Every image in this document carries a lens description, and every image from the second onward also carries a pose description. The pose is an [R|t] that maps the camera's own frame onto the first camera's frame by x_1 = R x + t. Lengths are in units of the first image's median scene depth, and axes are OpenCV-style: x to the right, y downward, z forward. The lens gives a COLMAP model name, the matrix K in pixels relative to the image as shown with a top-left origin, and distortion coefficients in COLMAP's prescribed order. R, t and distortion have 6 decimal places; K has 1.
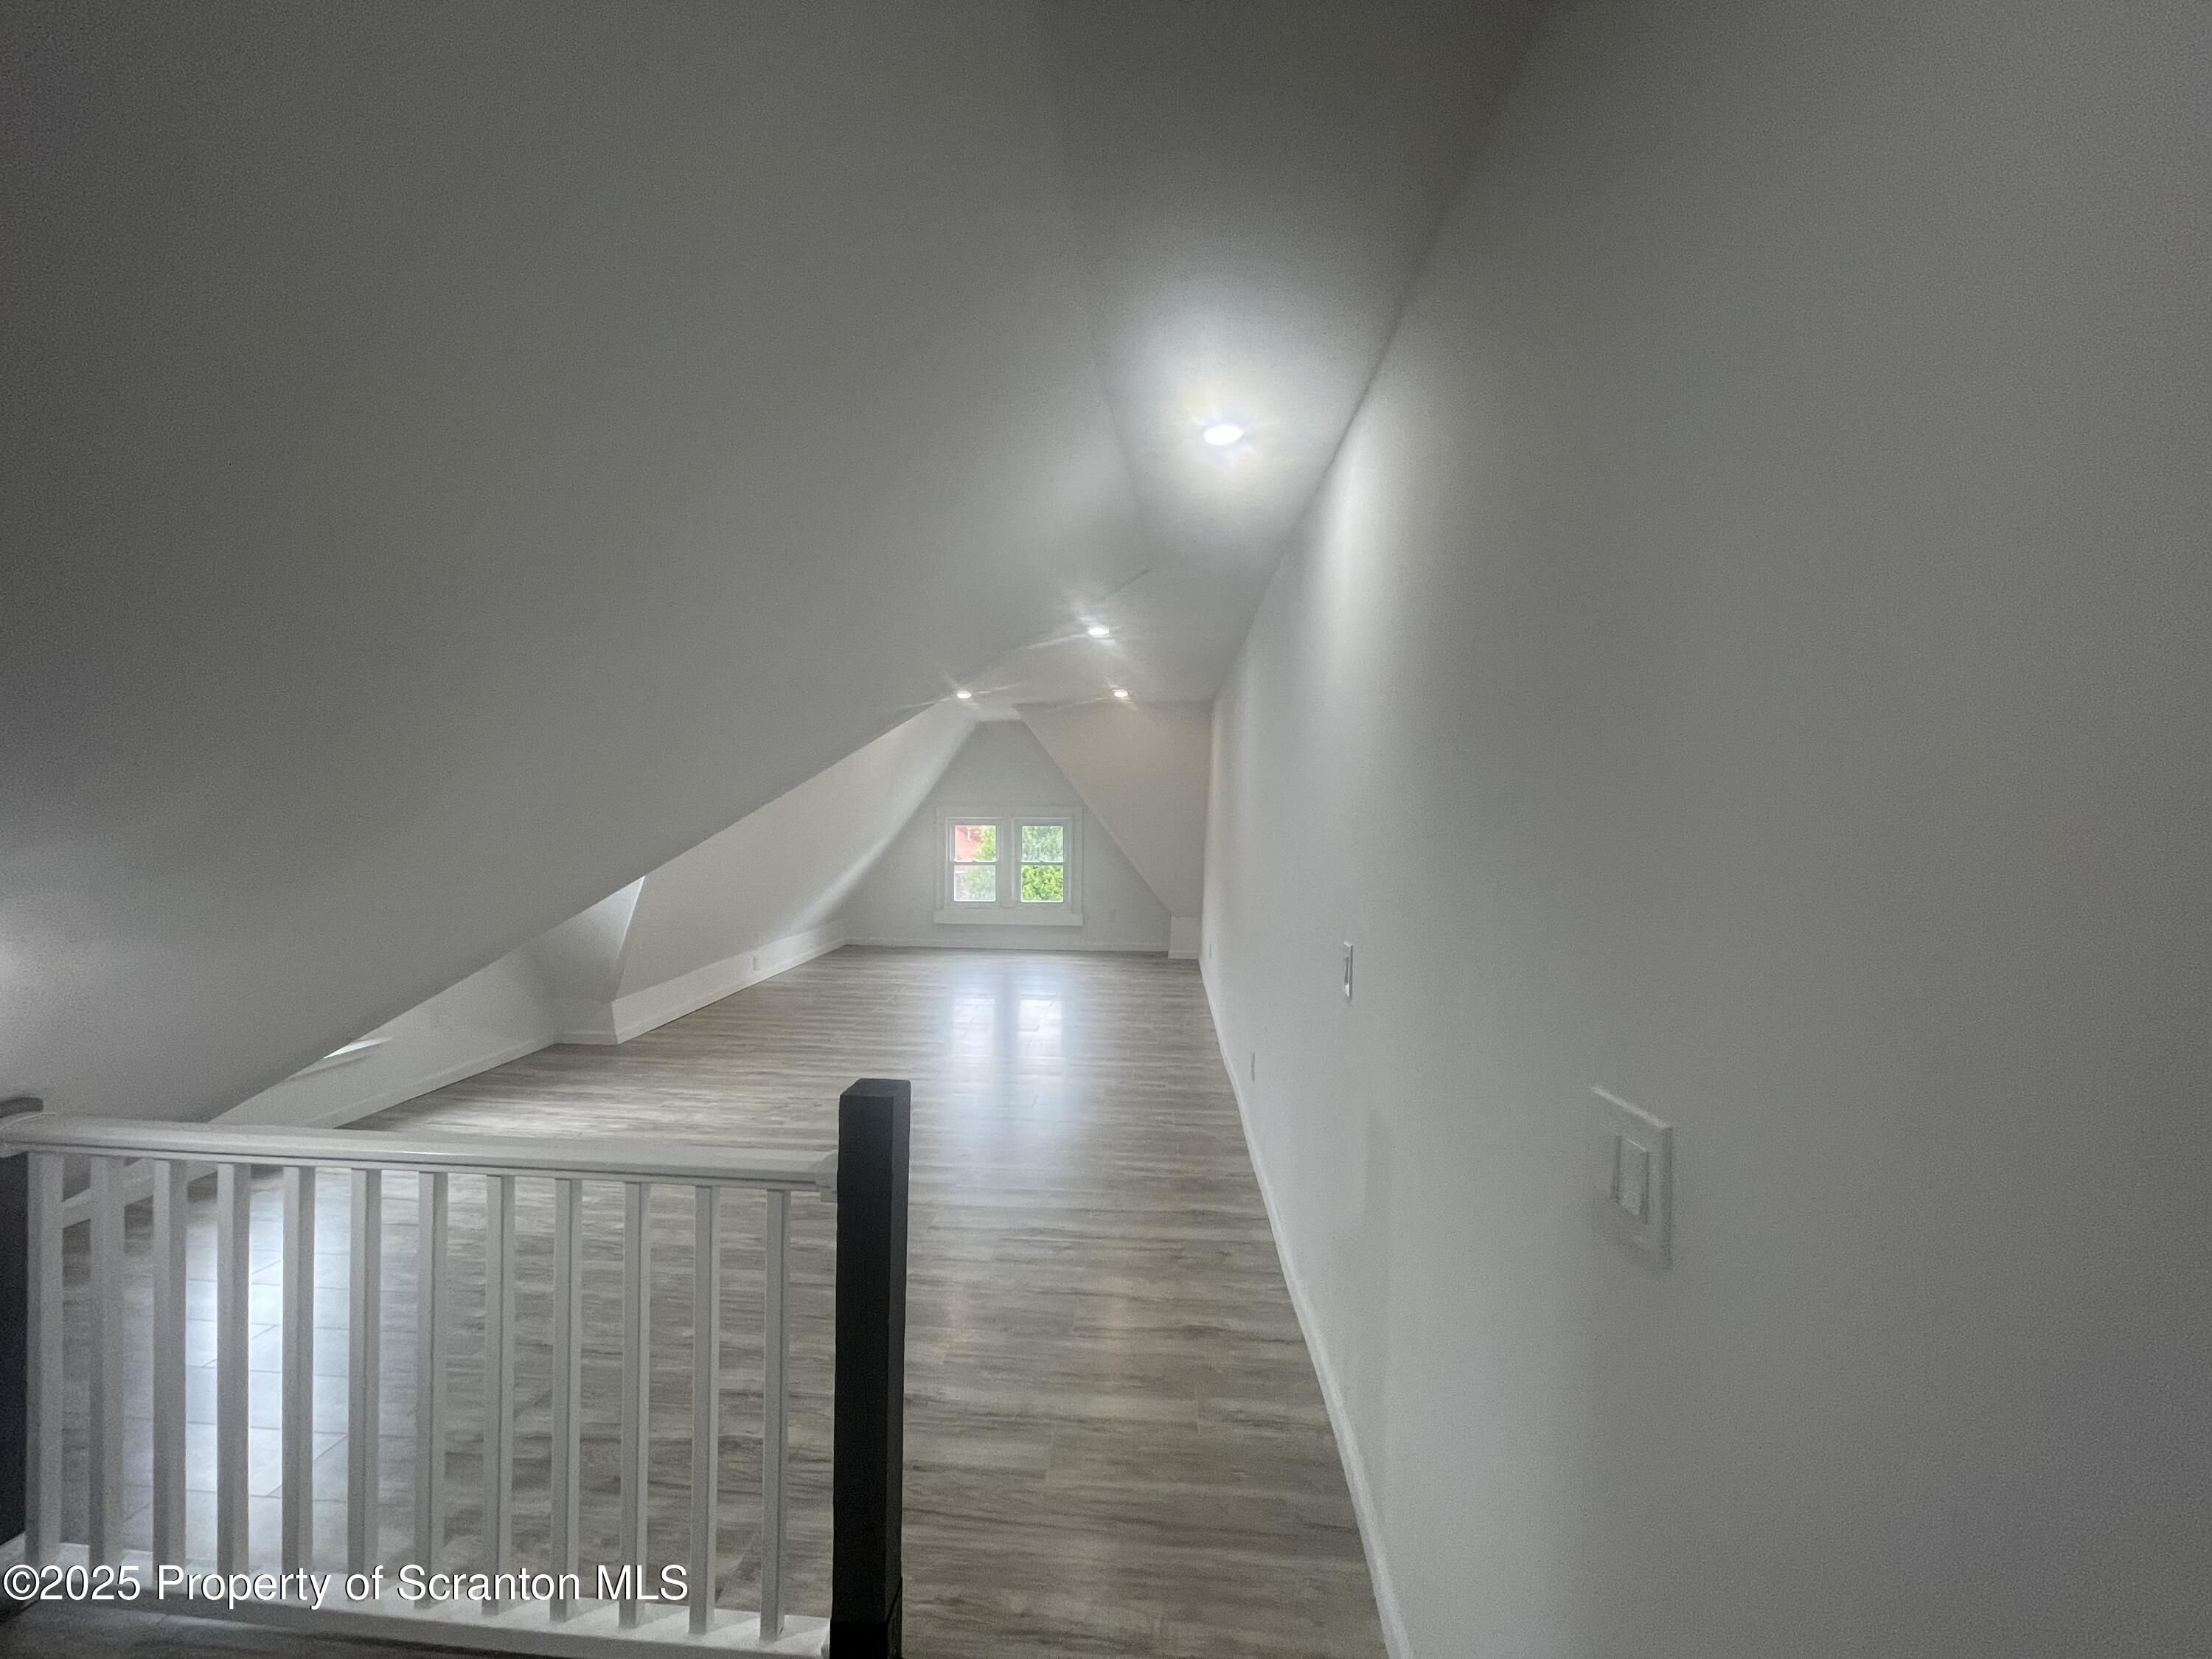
lens RADIAL K [[895.0, 0, 1098.0], [0, 895.0, 823.0], [0, 0, 1]] dist [0.002508, 0.000708]
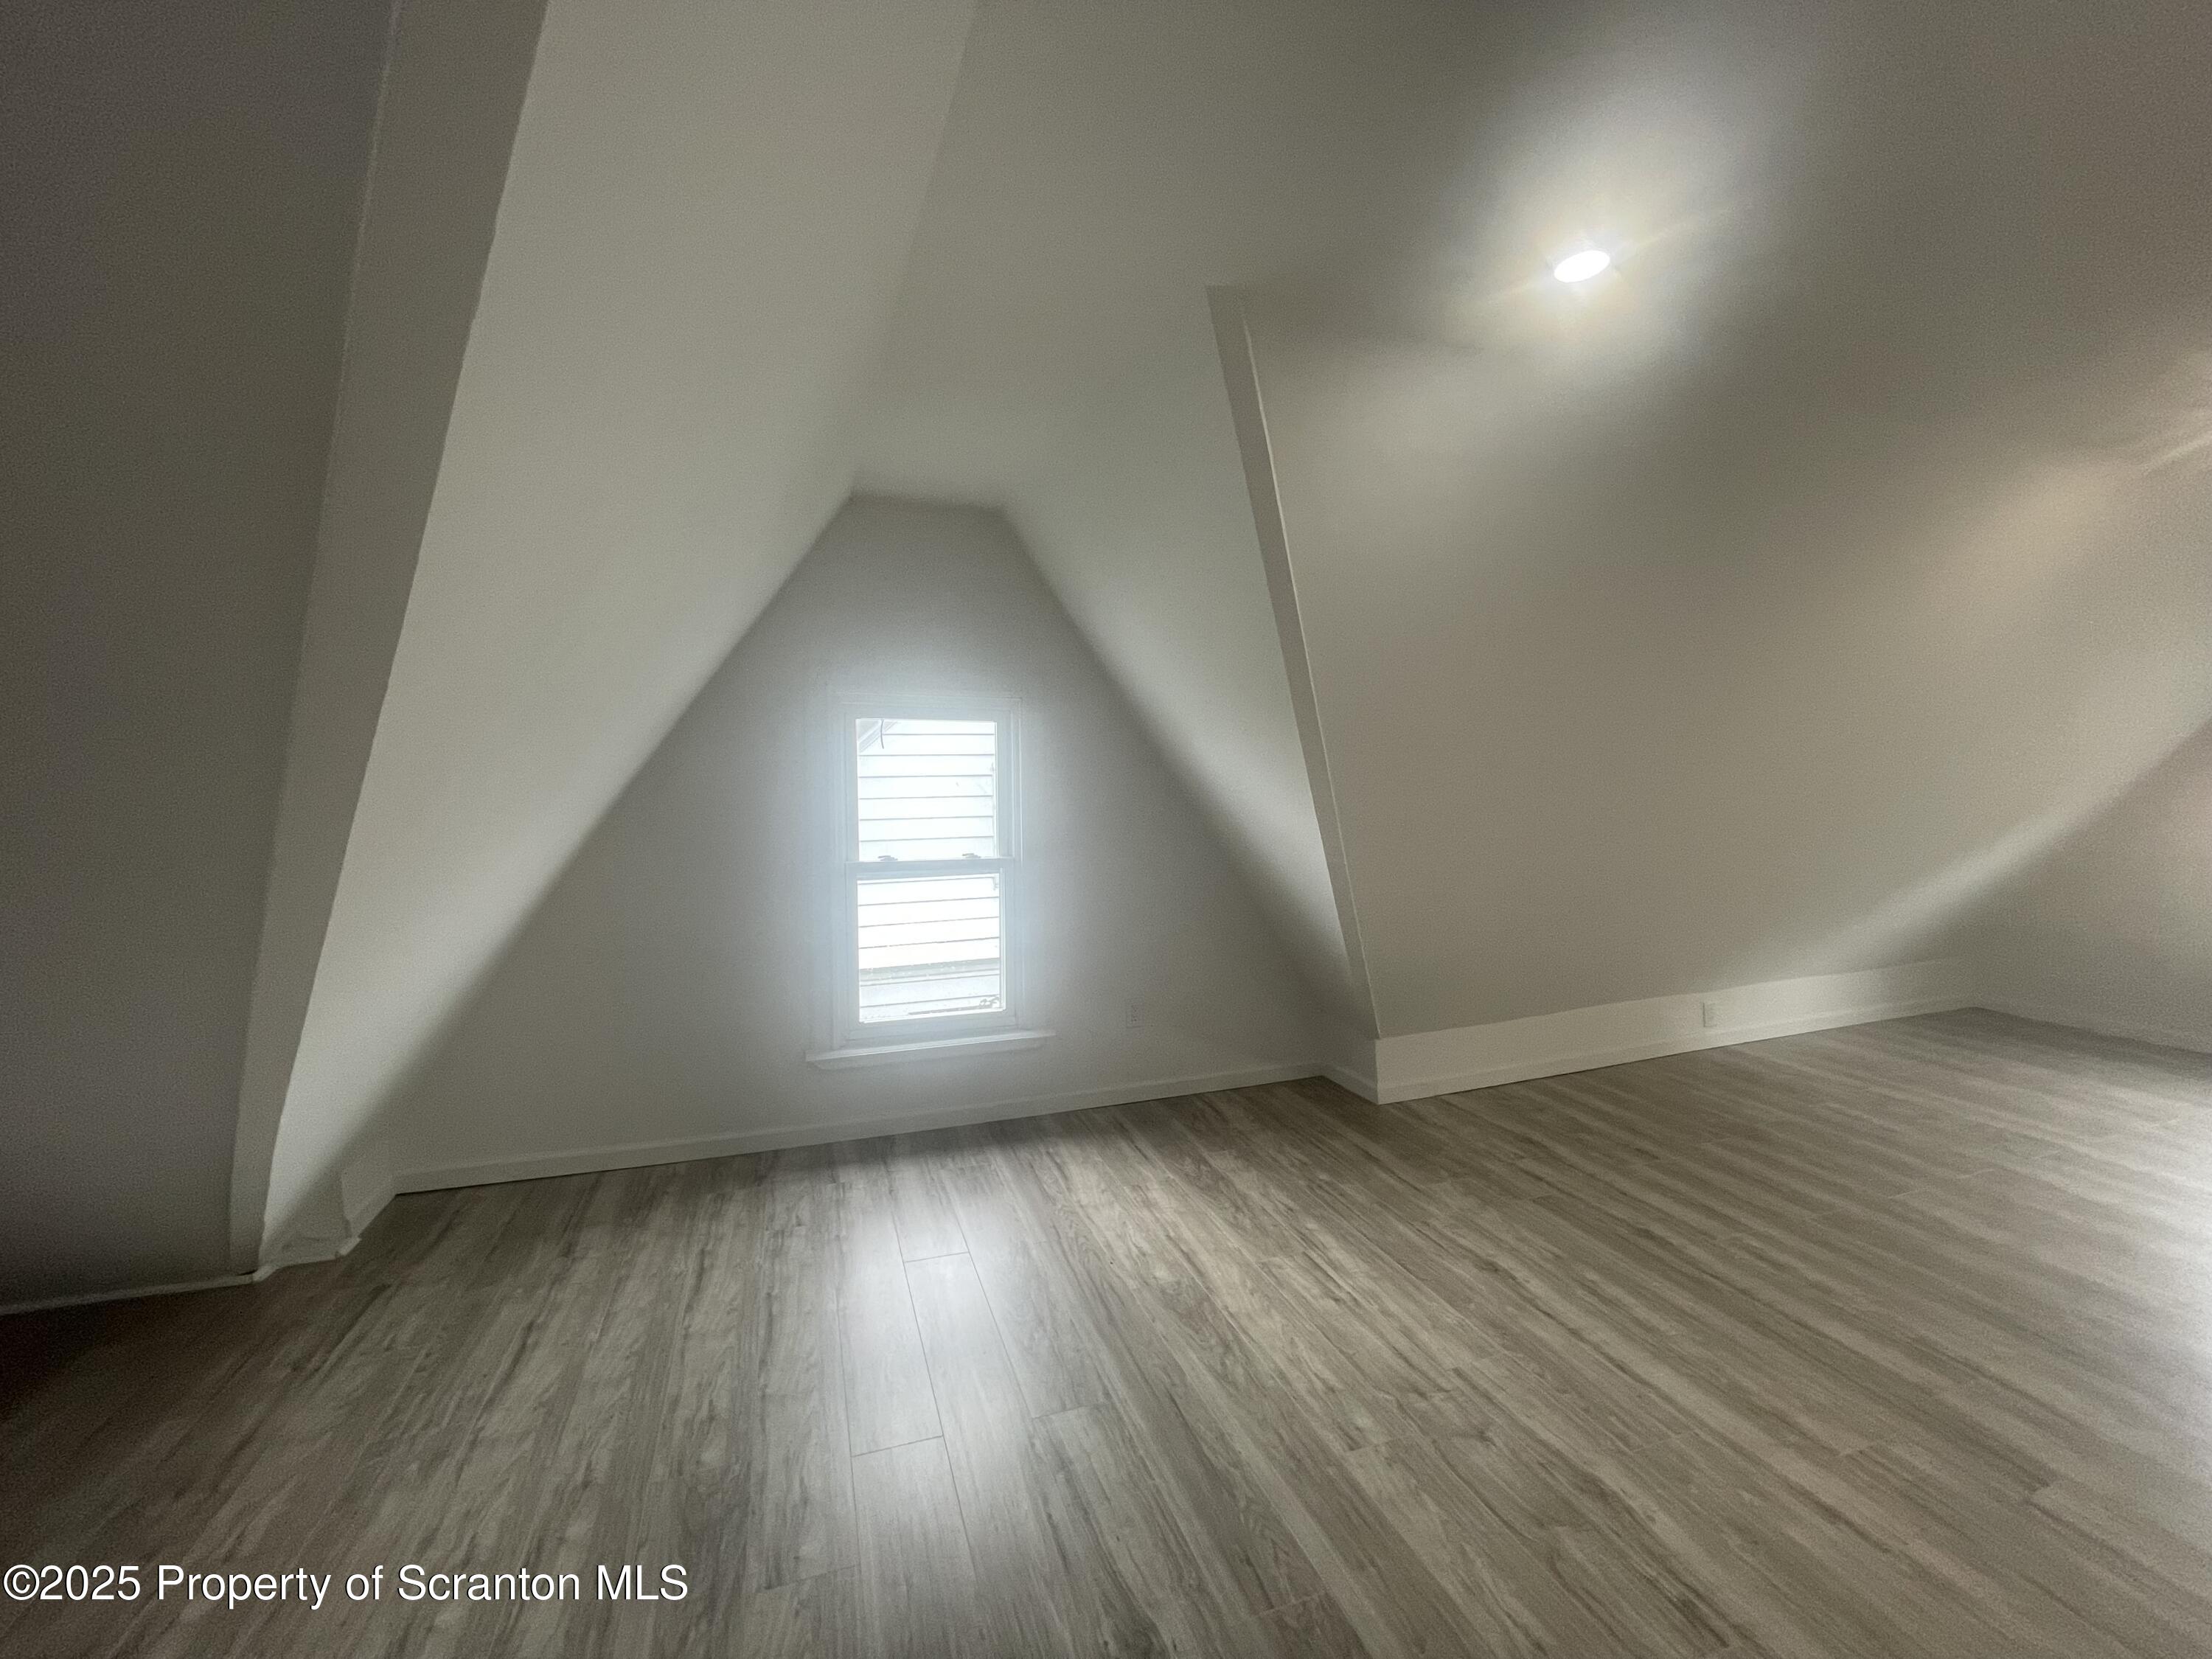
lens RADIAL K [[895.0, 0, 1108.9], [0, 895.0, 827.0], [0, 0, 1]] dist [0.002508, 0.000708]
pose [[0.387512, 0.050945, -0.920456, 0.001753], [0.005888, 0.998315, 0.057733, -0.004850], [0.921846, -0.027792, 0.386559, 0.641107]]
